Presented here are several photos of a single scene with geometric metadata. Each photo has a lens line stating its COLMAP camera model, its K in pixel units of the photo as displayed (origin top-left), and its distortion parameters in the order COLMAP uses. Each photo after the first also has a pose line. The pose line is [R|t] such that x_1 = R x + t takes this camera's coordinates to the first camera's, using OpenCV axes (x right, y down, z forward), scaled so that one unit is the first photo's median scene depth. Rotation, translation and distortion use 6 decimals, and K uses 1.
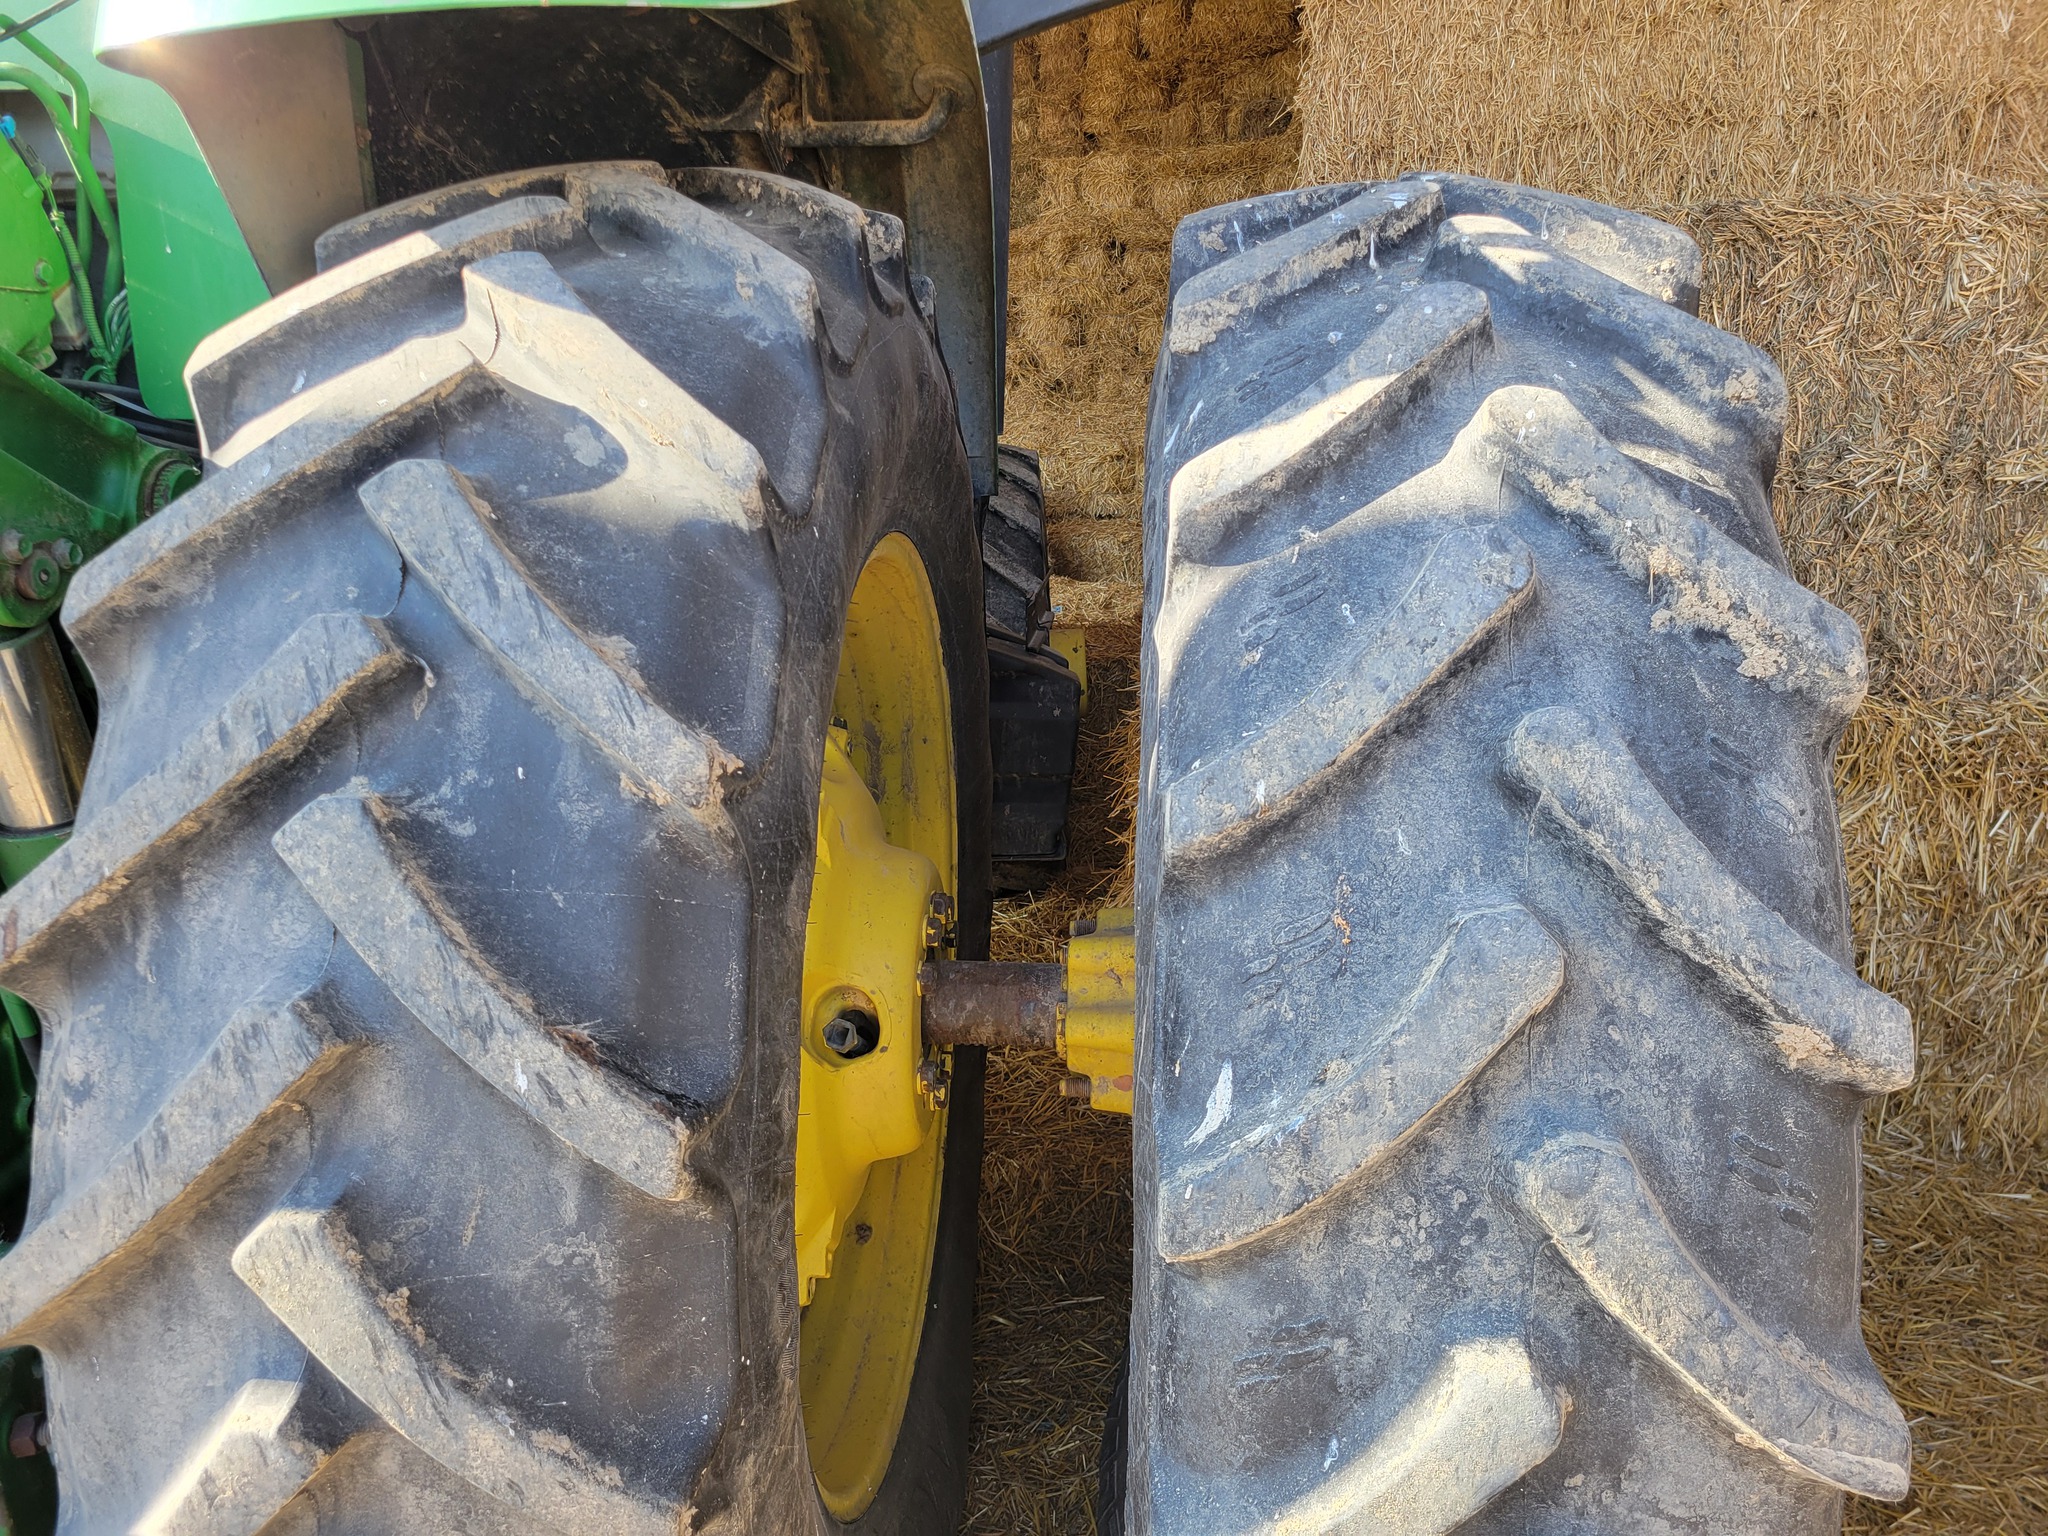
lens RADIAL K [[1663.4, 0, 1024.0], [0, 1663.4, 768.0], [0, 0, 1]] dist [0.072929, -0.072568]
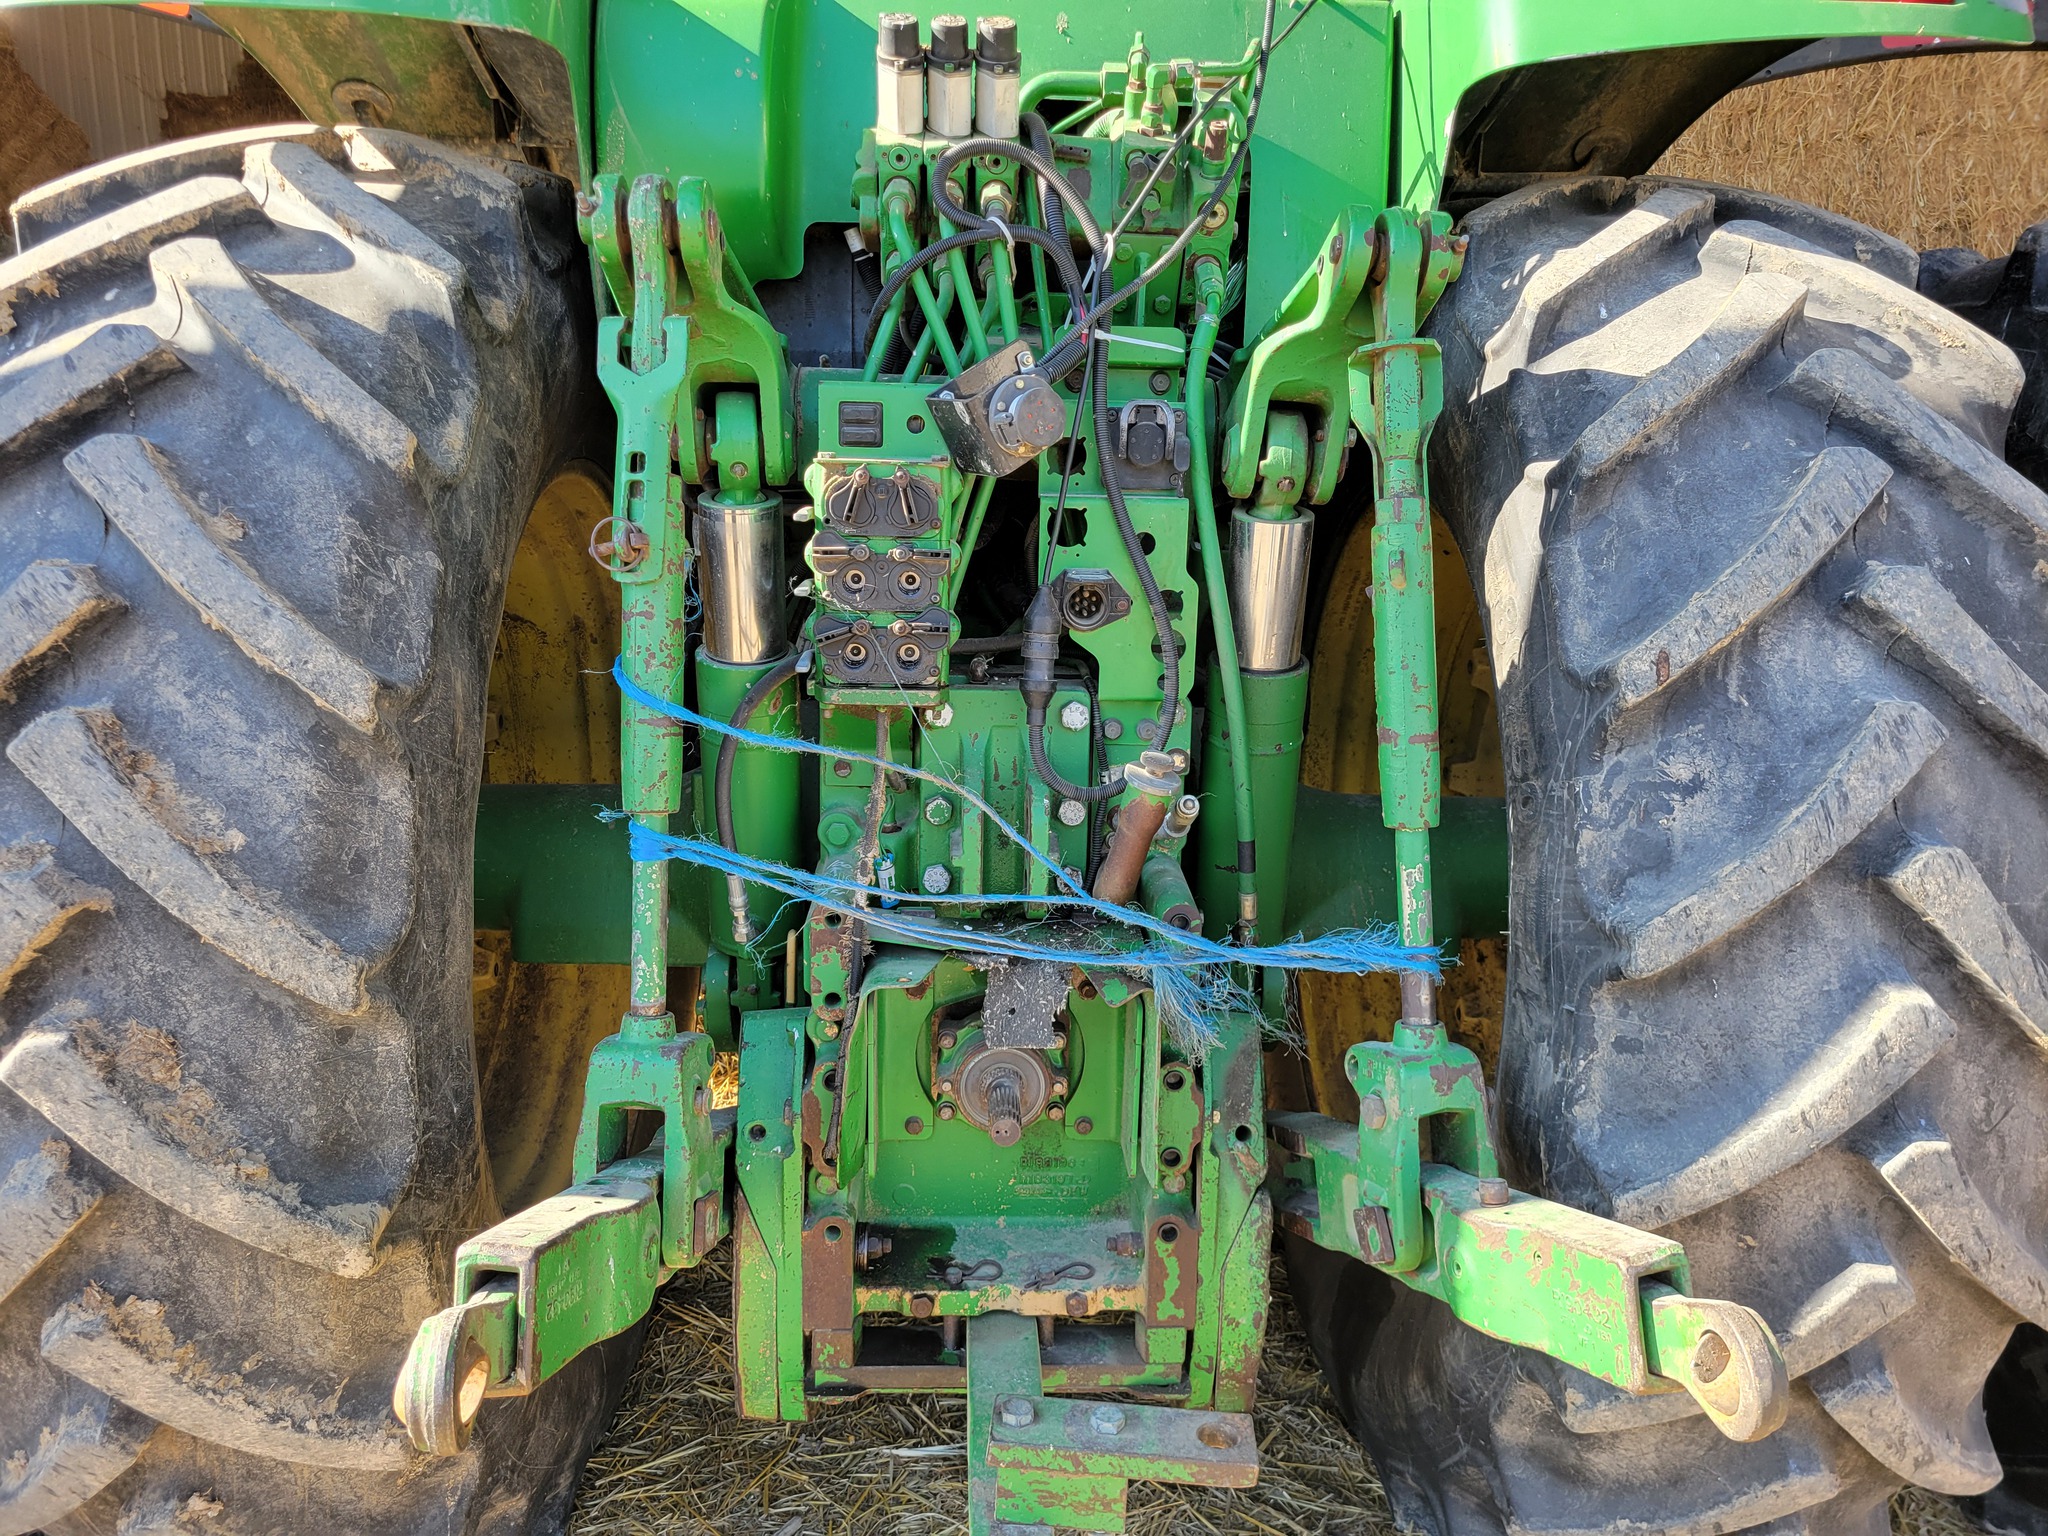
lens RADIAL K [[1663.4, 0, 1024.0], [0, 1663.4, 768.0], [0, 0, 1]] dist [0.072929, -0.072568]
pose [[0.990705, -0.007886, 0.135801, -1.313756], [0.017559, 0.997379, -0.070185, 0.269096], [-0.134892, 0.071917, 0.988247, -0.286172]]
